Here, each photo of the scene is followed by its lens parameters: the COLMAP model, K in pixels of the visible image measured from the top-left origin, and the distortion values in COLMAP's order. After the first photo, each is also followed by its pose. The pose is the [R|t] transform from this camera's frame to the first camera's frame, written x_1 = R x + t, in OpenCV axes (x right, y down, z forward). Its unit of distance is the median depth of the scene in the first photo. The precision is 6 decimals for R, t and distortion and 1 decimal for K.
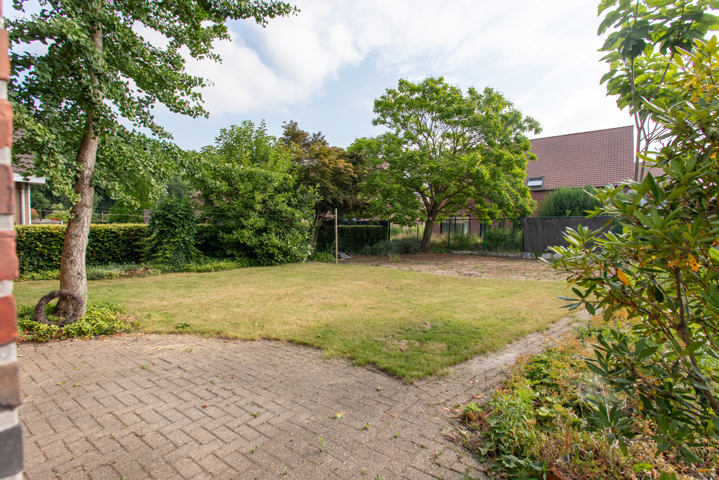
lens RADIAL K [[344.7, 0, 362.4], [0, 344.7, 240.4], [0, 0, 1]] dist [0.004926, -0.000054]
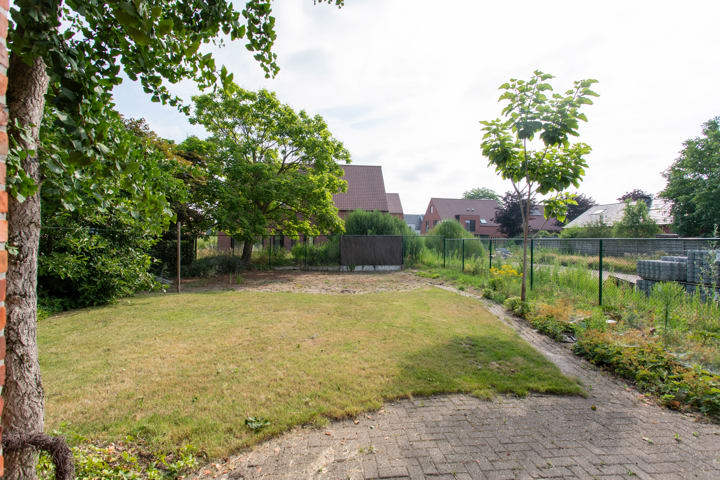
lens RADIAL K [[341.0, 0, 360.0], [0, 341.0, 240.0], [0, 0, 1]] dist [0.011205, -0.000008]
pose [[0.747154, 0.005483, 0.664628, -0.320956], [0.017963, 0.999434, -0.028438, -0.024220], [-0.664408, 0.033186, 0.746633, 0.166855]]
